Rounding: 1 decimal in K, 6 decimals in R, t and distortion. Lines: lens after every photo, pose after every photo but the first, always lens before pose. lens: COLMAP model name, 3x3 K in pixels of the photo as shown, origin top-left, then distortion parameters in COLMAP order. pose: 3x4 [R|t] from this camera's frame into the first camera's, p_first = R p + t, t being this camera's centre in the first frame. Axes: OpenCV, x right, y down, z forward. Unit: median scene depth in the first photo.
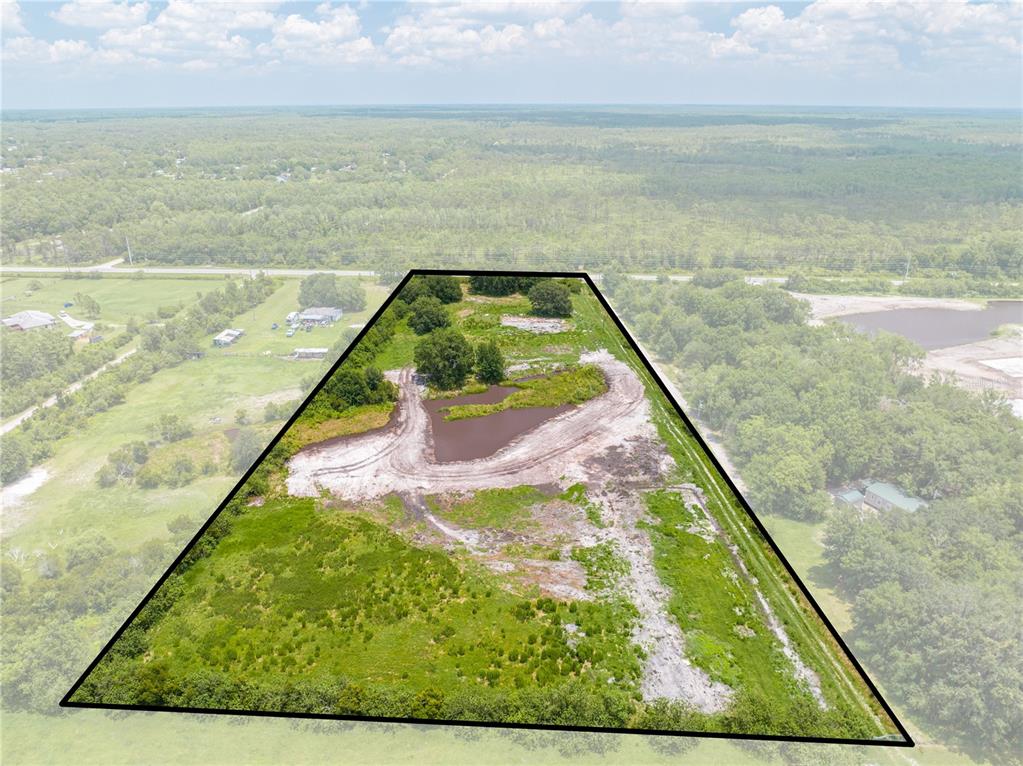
lens RADIAL K [[730.2, 0, 505.6], [0, 730.2, 384.6], [0, 0, 1]] dist [-0.036654, -0.000986]
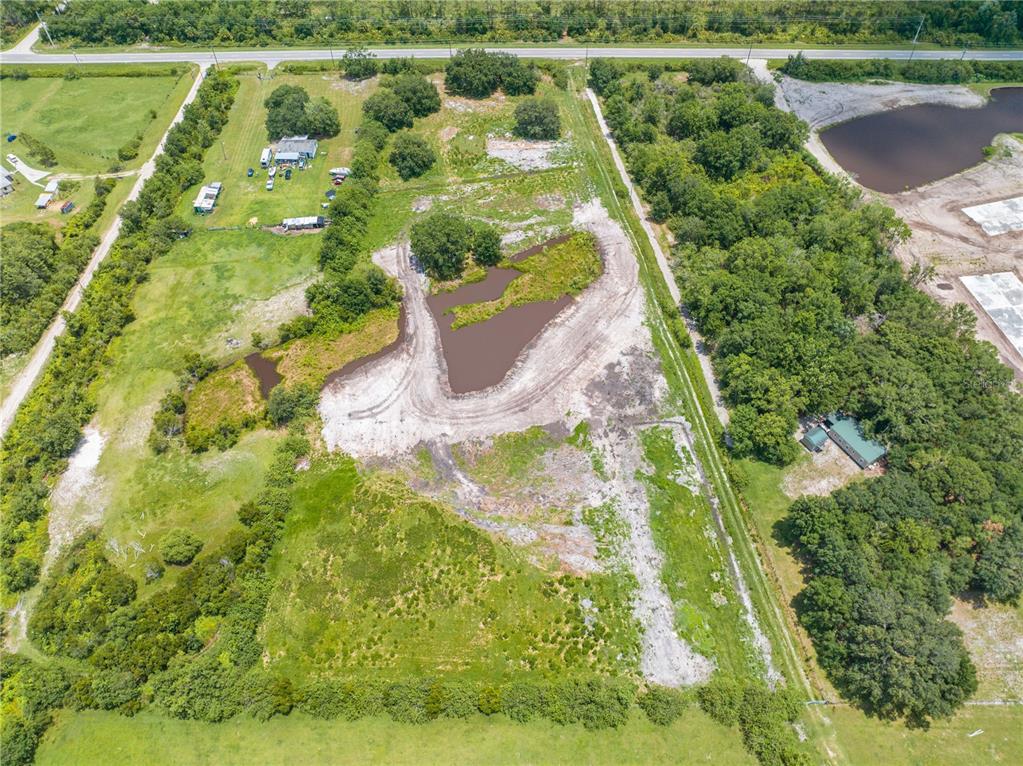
lens RADIAL K [[718.4, 0, 505.0], [0, 718.4, 384.8], [0, 0, 1]] dist [-0.036922, 0.001083]
pose [[0.997823, -0.056116, 0.034631, -0.058651], [0.032950, 0.879222, 0.475271, -0.465752], [-0.057119, -0.473096, 0.879157, 0.054151]]
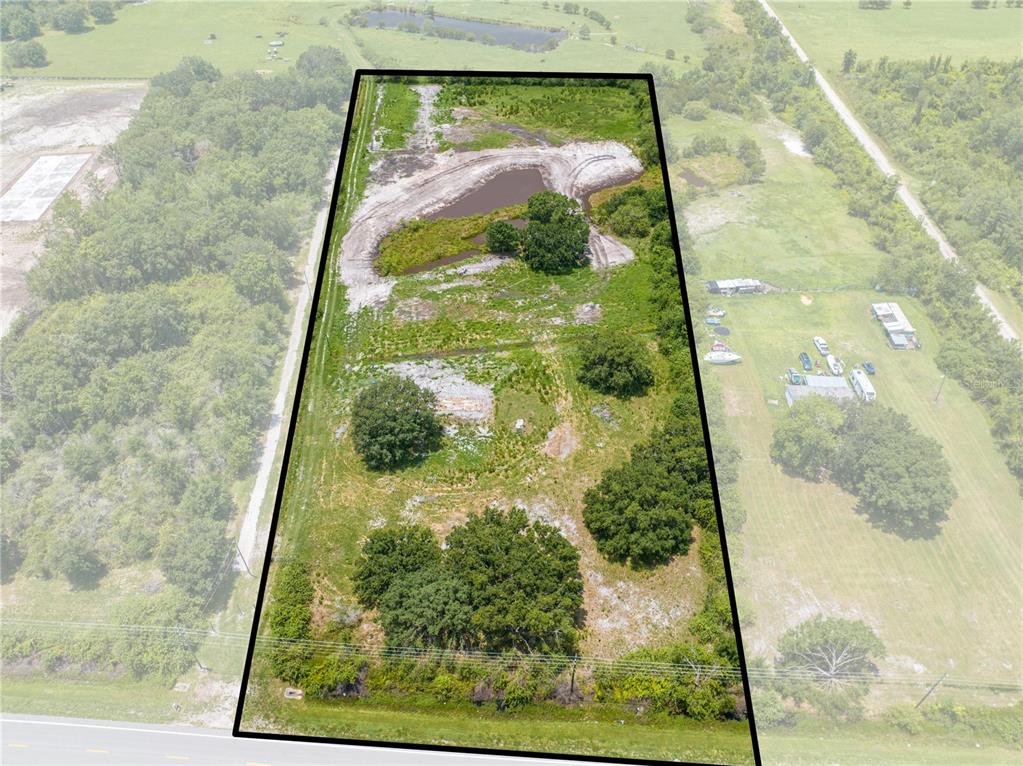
lens RADIAL K [[722.8, 0, 506.3], [0, 722.8, 382.6], [0, 0, 1]] dist [-0.039755, -0.000195]
pose [[-0.999886, 0.015030, -0.001334, -0.029332], [0.005596, 0.451470, 0.892269, -1.051172], [0.014013, 0.892160, -0.451503, 2.216656]]
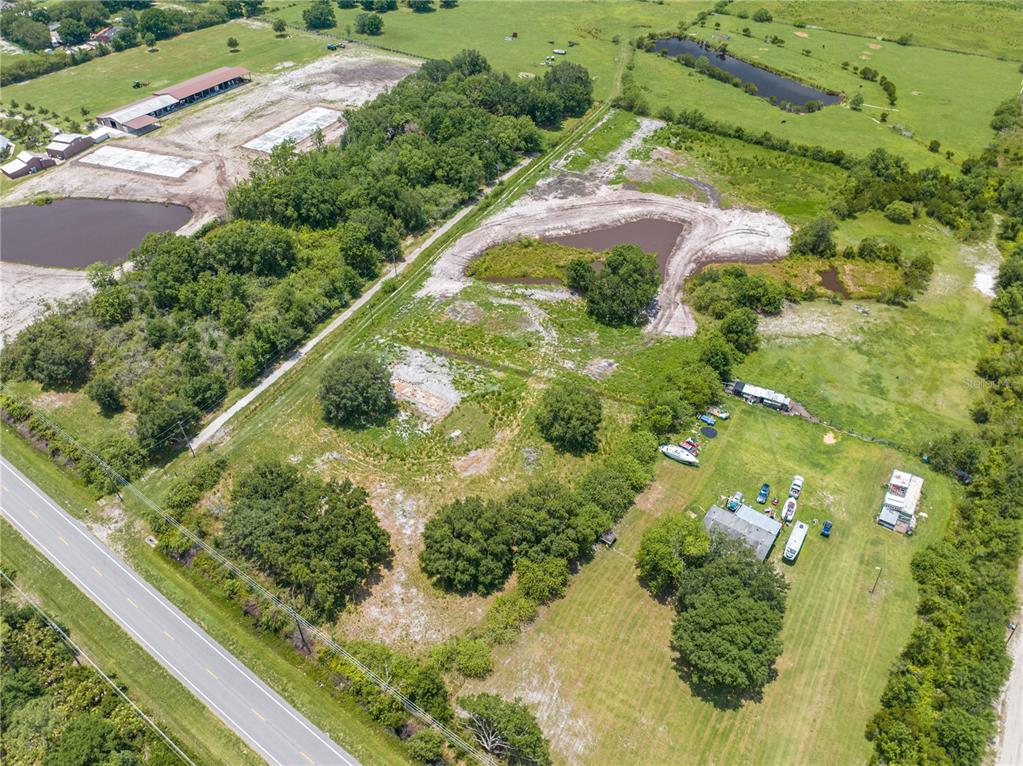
lens RADIAL K [[729.7, 0, 507.1], [0, 729.7, 383.4], [0, 0, 1]] dist [-0.038044, 0.001420]
pose [[-0.857133, -0.338816, 0.387978, -0.497991], [0.187736, 0.495918, 0.847833, -1.097995], [-0.479665, 0.799543, -0.361459, 2.124436]]
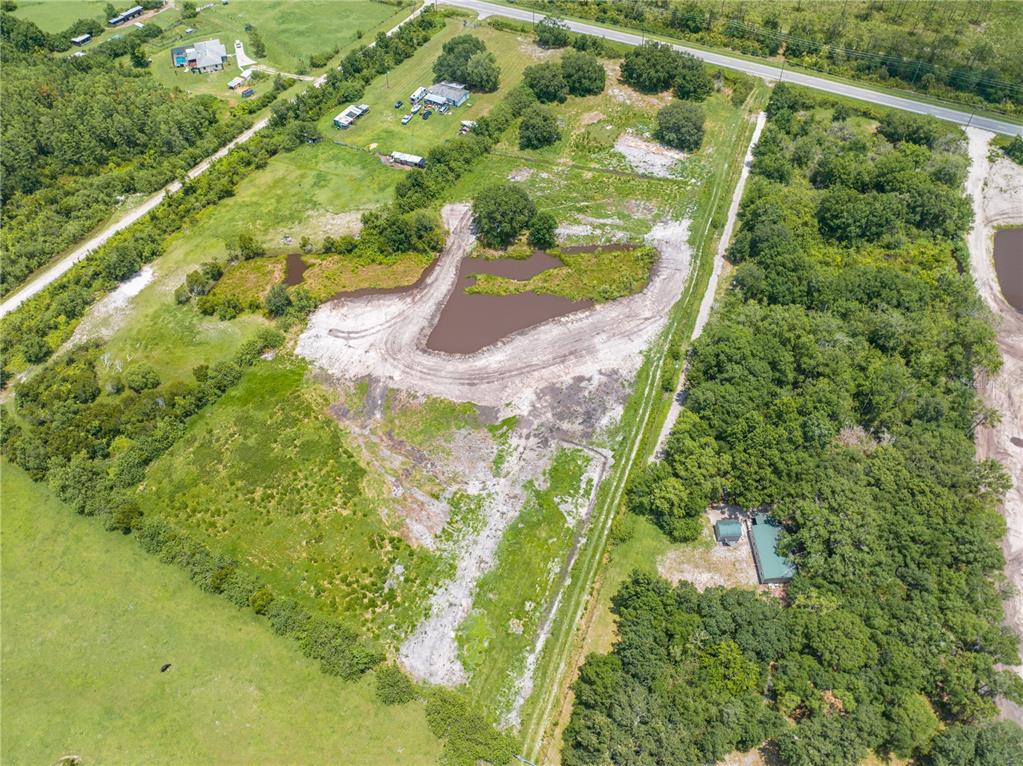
lens RADIAL K [[740.7, 0, 506.1], [0, 740.7, 384.2], [0, 0, 1]] dist [-0.034344, -0.004199]
pose [[0.907022, 0.310833, -0.284066, 0.407526], [-0.137528, 0.856289, 0.497850, -0.485416], [0.397991, -0.412494, 0.819422, 0.090335]]
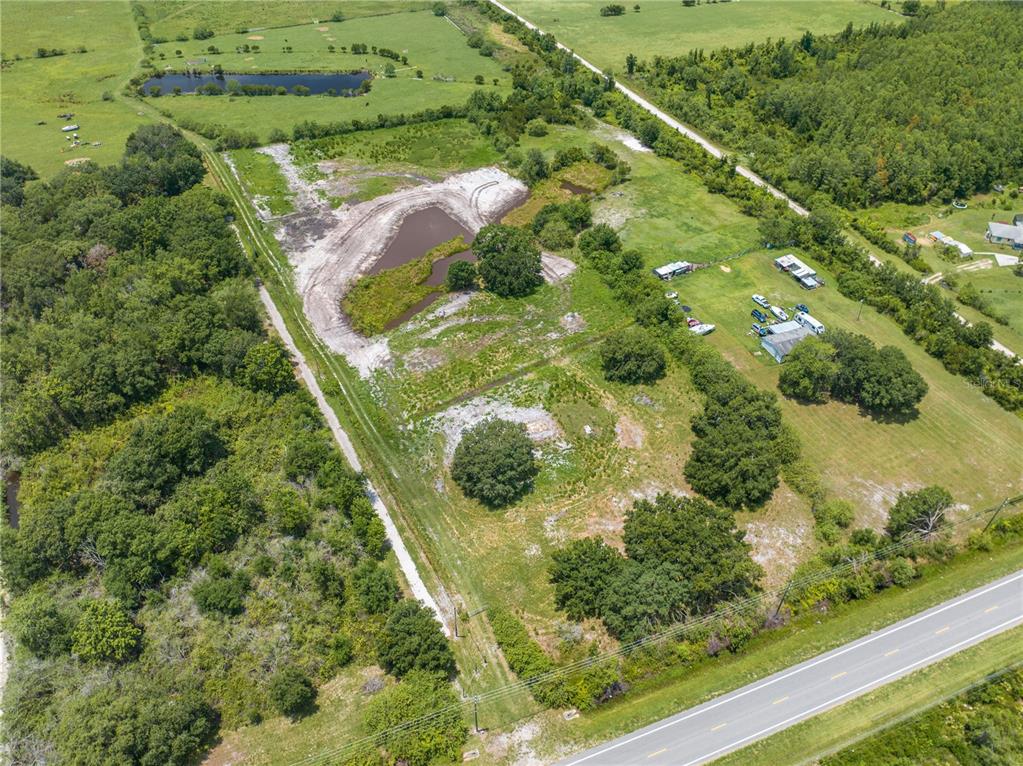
lens RADIAL K [[718.4, 0, 505.0], [0, 718.4, 384.8], [0, 0, 1]] dist [-0.036922, 0.001083]
pose [[-0.905921, 0.282780, -0.315186, 0.379315], [-0.147907, 0.486138, 0.861275, -1.103608], [0.396775, 0.826865, -0.398577, 2.154617]]
